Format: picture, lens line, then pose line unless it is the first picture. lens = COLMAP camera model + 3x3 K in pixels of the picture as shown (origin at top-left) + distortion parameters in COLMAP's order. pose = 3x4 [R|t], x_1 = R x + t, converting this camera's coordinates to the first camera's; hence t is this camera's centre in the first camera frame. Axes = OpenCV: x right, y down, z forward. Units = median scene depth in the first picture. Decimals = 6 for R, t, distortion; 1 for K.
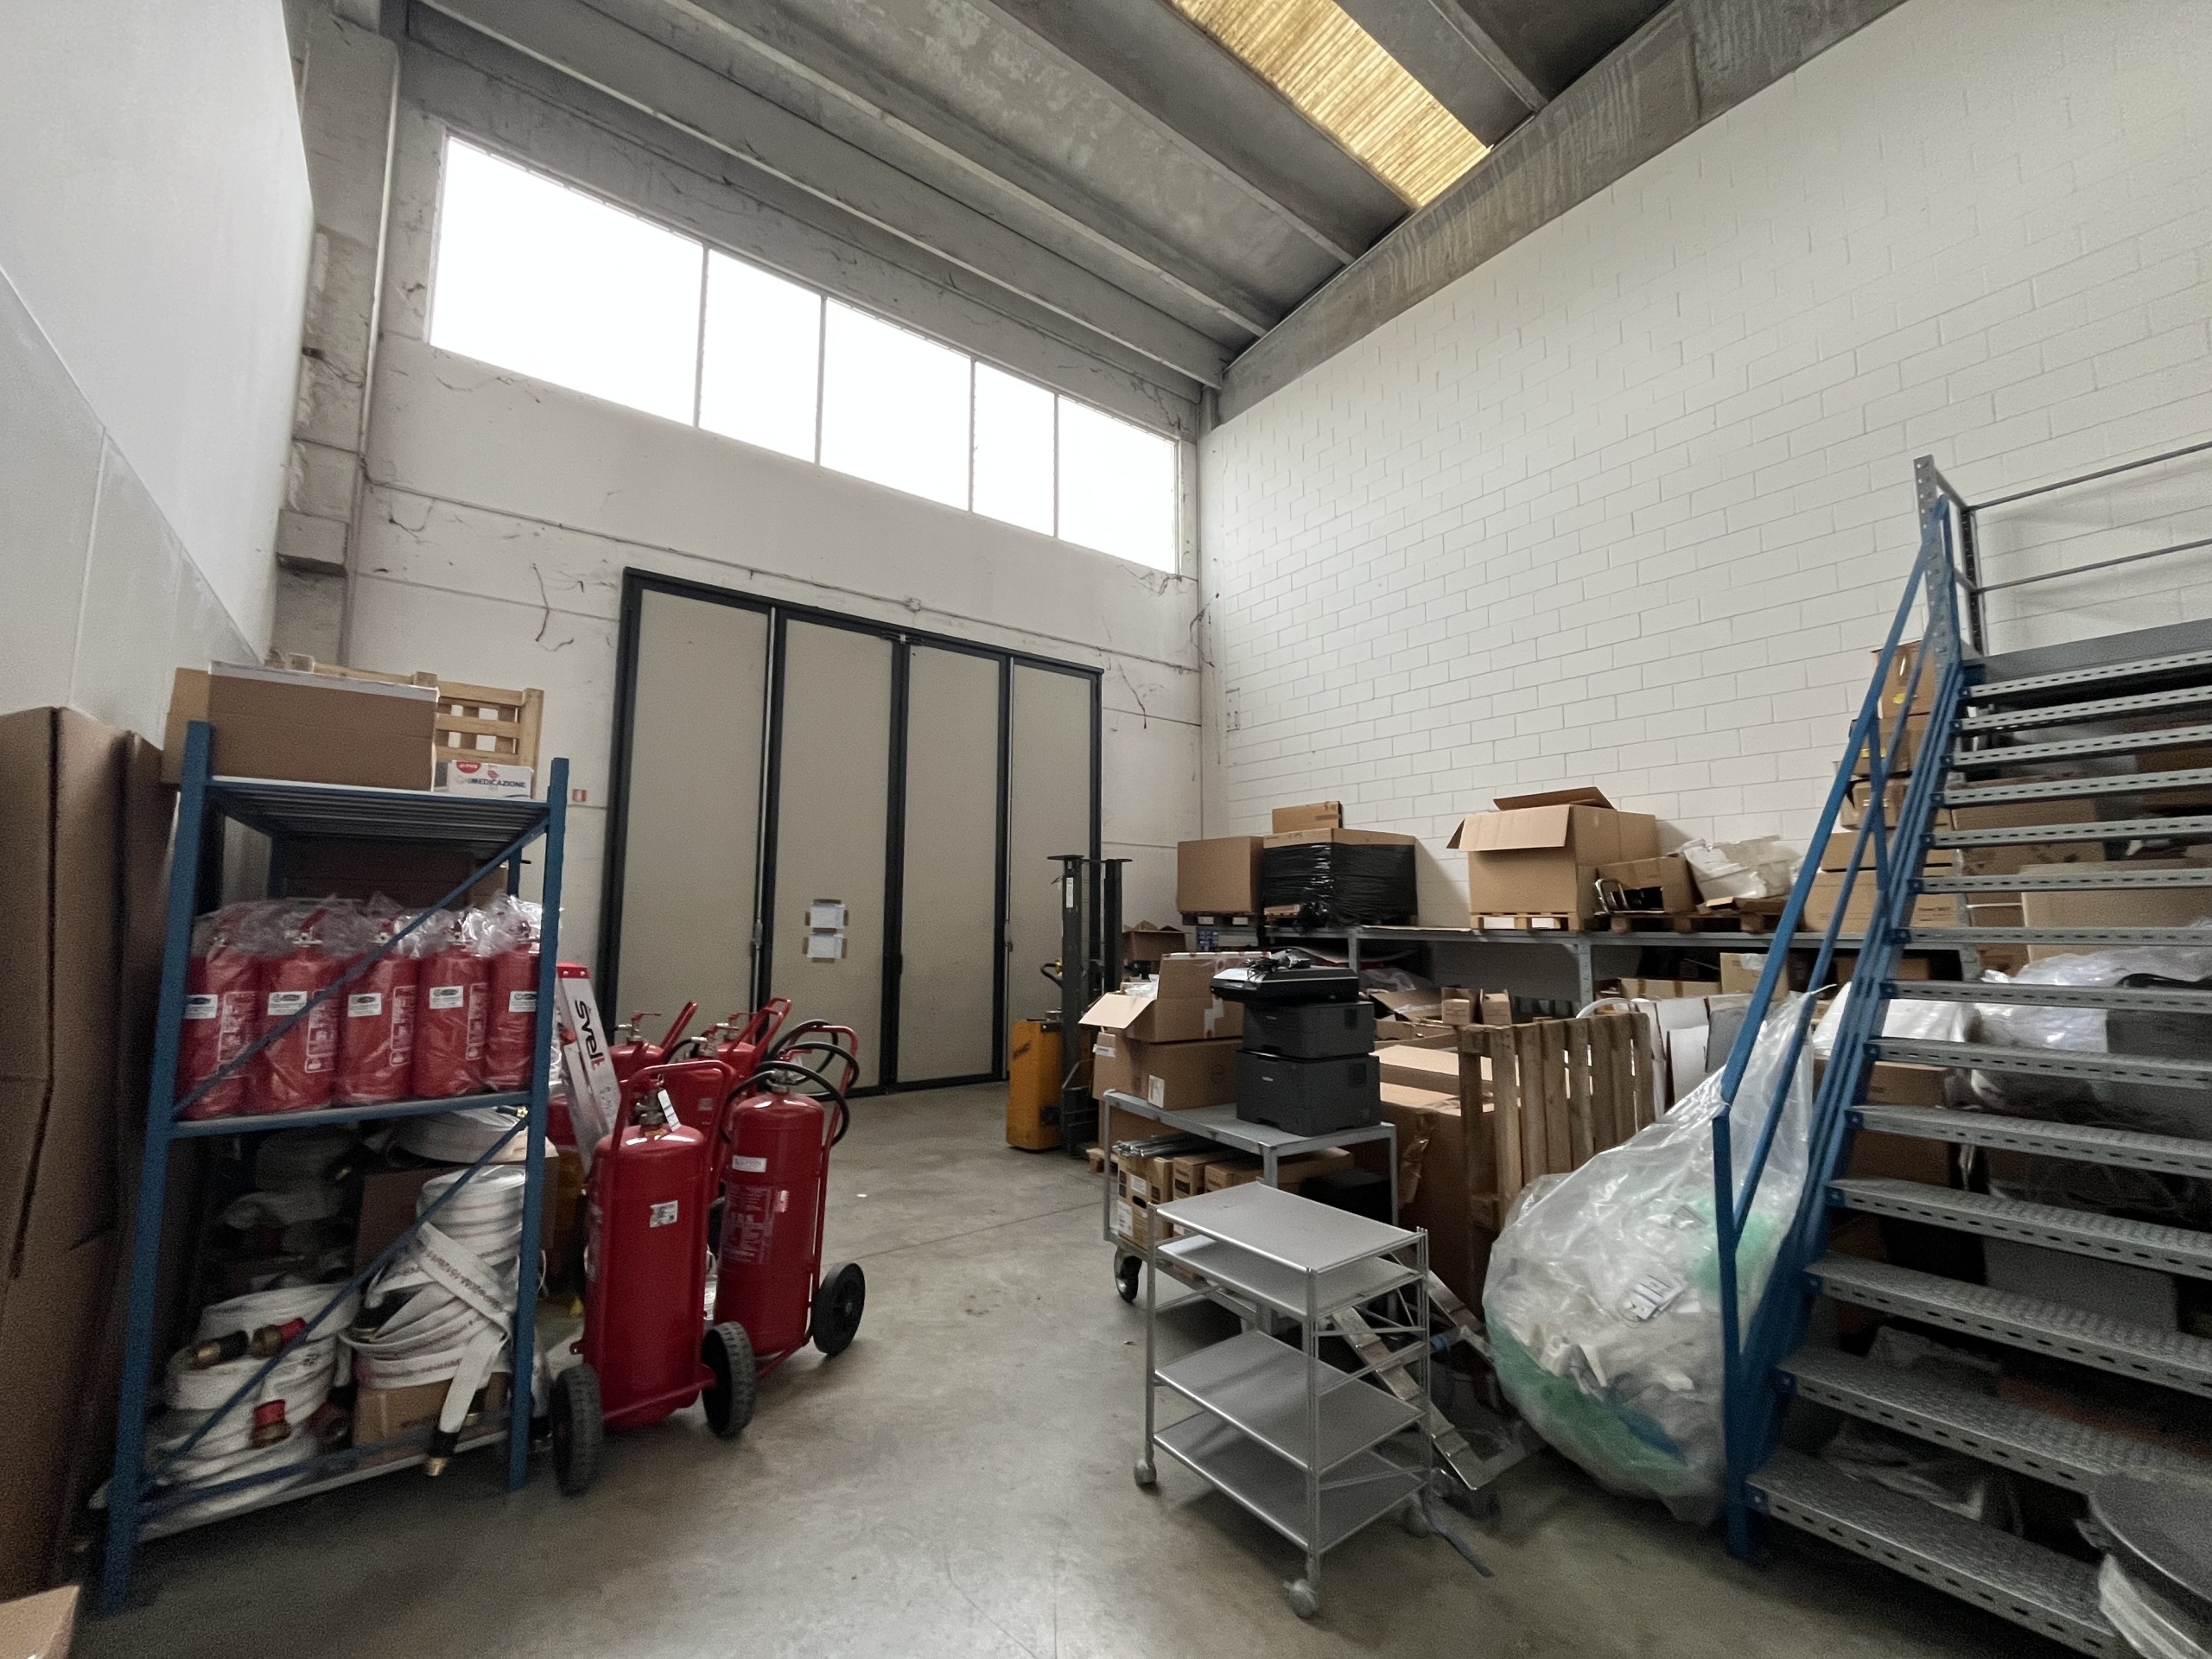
lens RADIAL K [[893.4, 0, 1101.6], [0, 893.4, 830.6], [0, 0, 1]] dist [-0.002549, 0.000117]
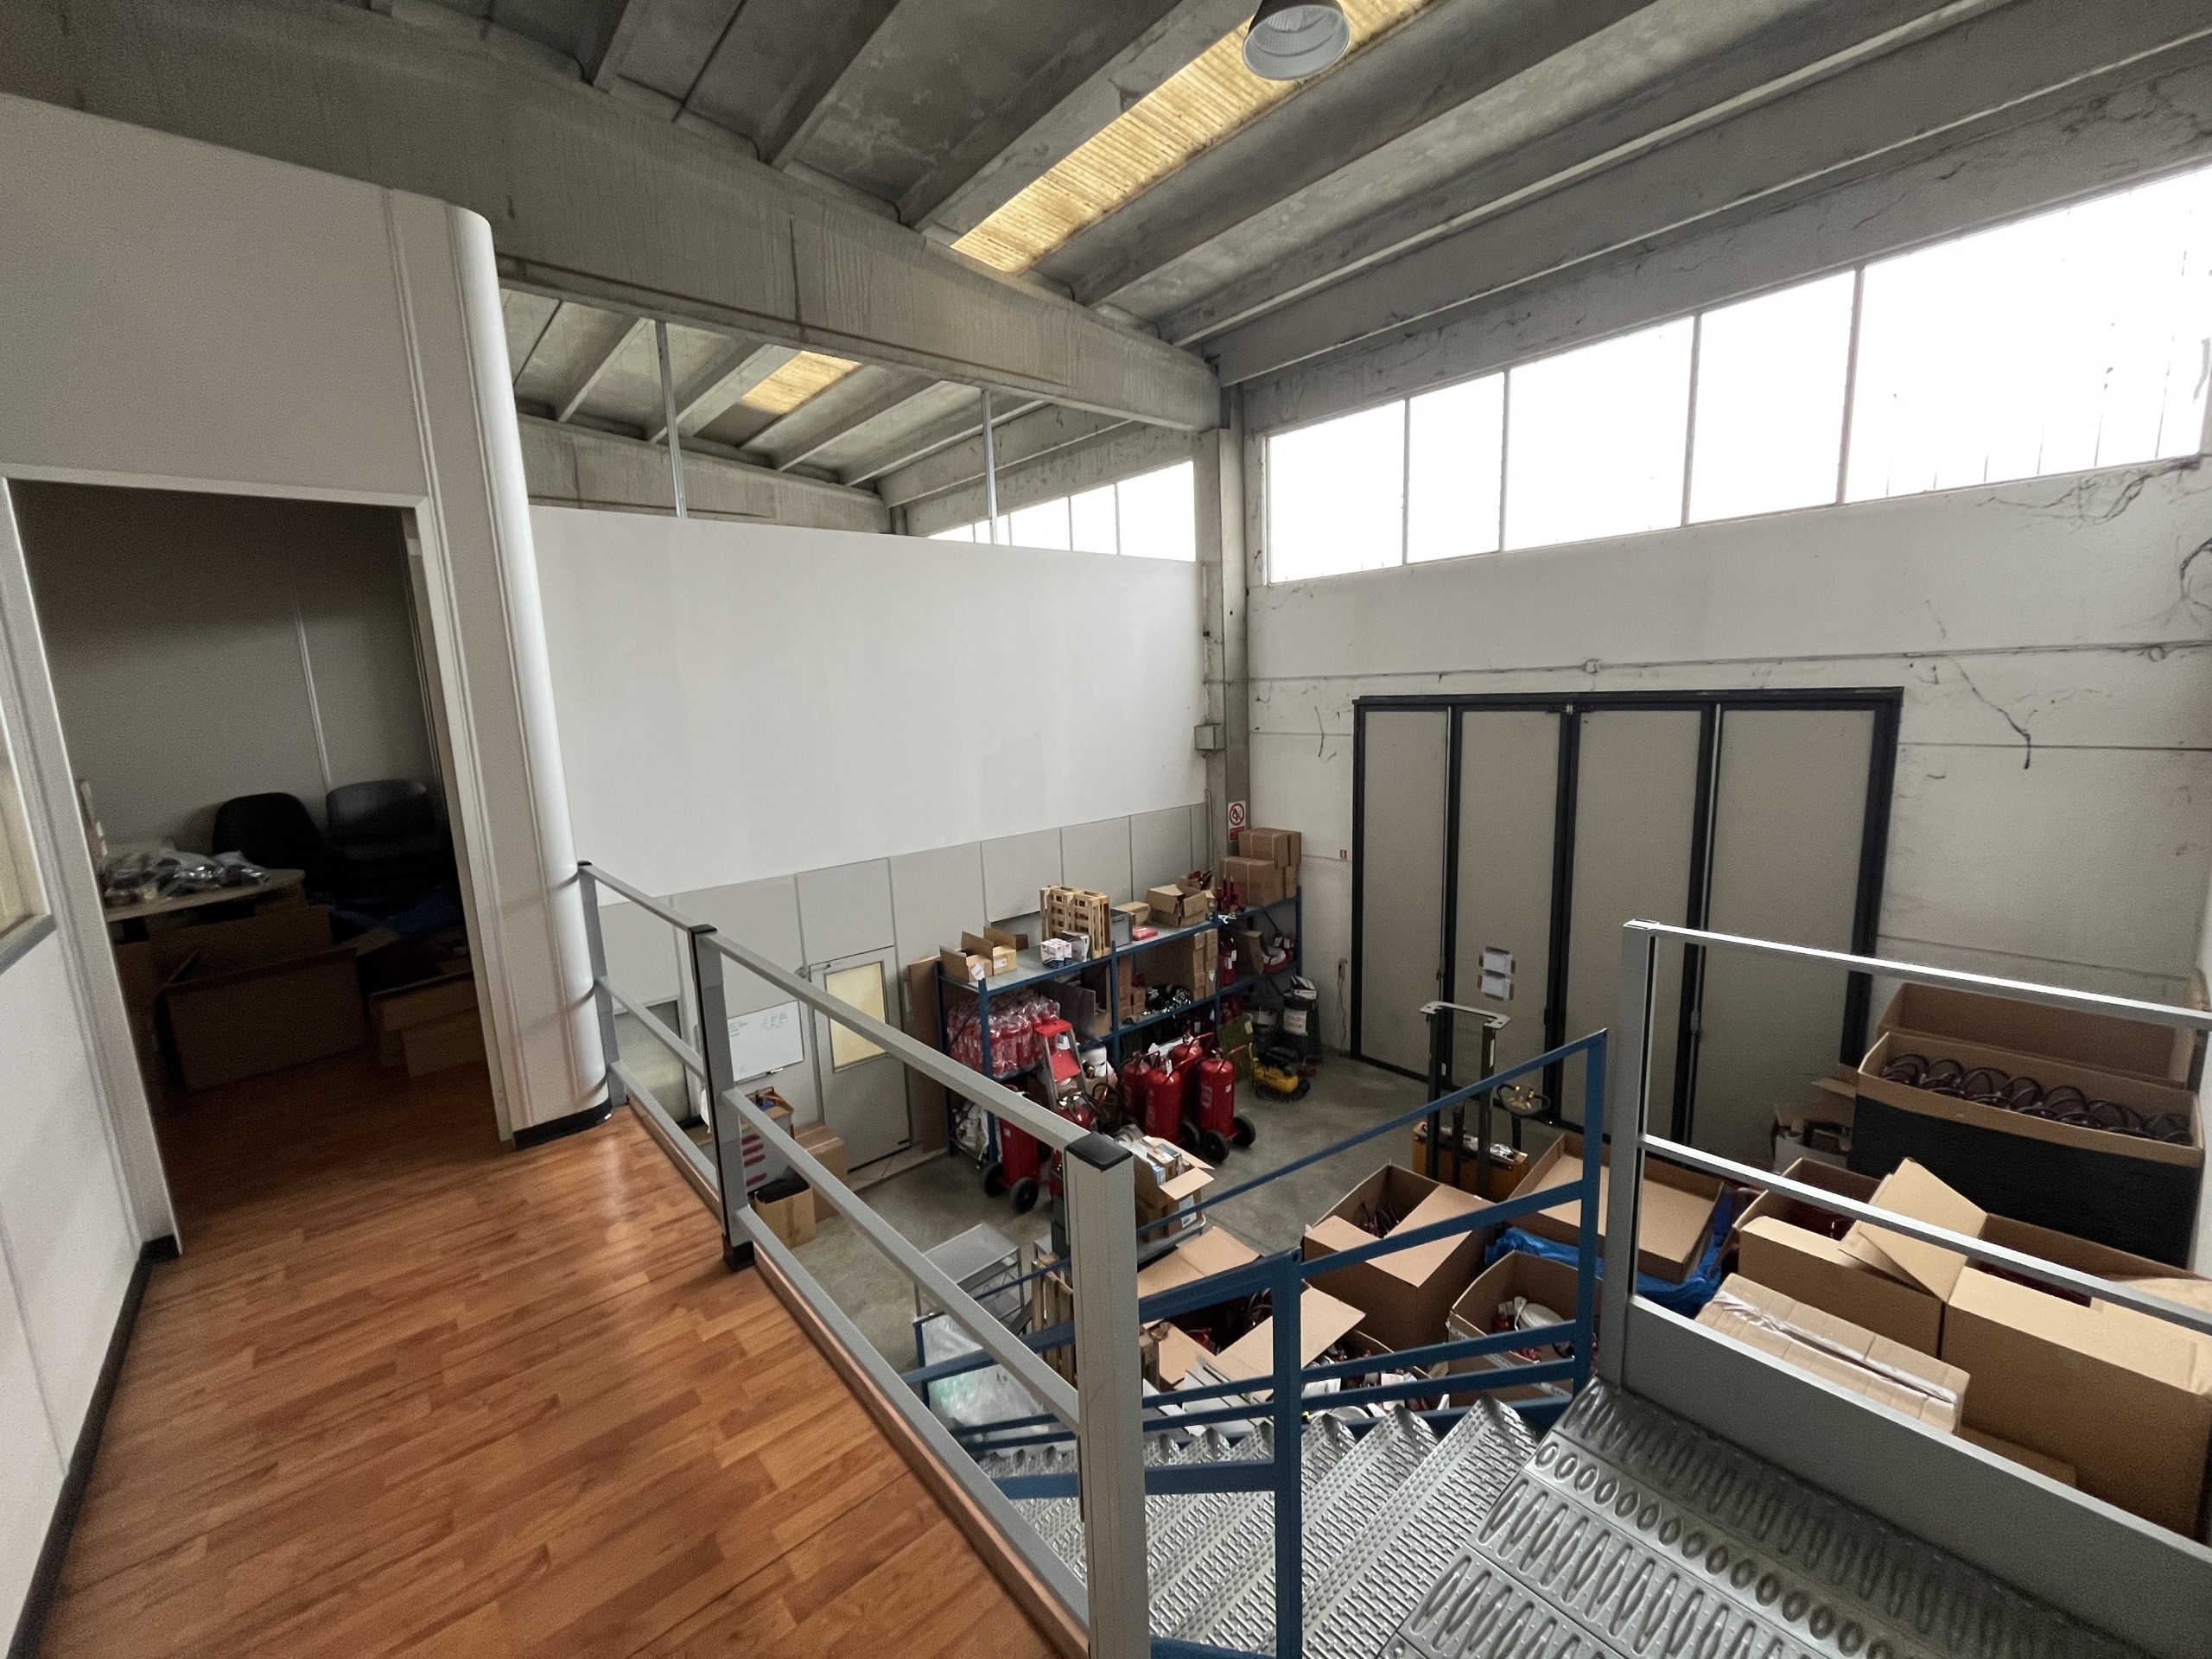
lens RADIAL K [[893.4, 0, 1101.6], [0, 893.4, 830.6], [0, 0, 1]] dist [-0.002549, 0.000117]
pose [[0.074891, 0.156507, -0.984833, 0.785139], [0.143084, 0.975701, 0.165937, -0.342762], [0.986873, -0.153341, 0.050677, 0.440482]]
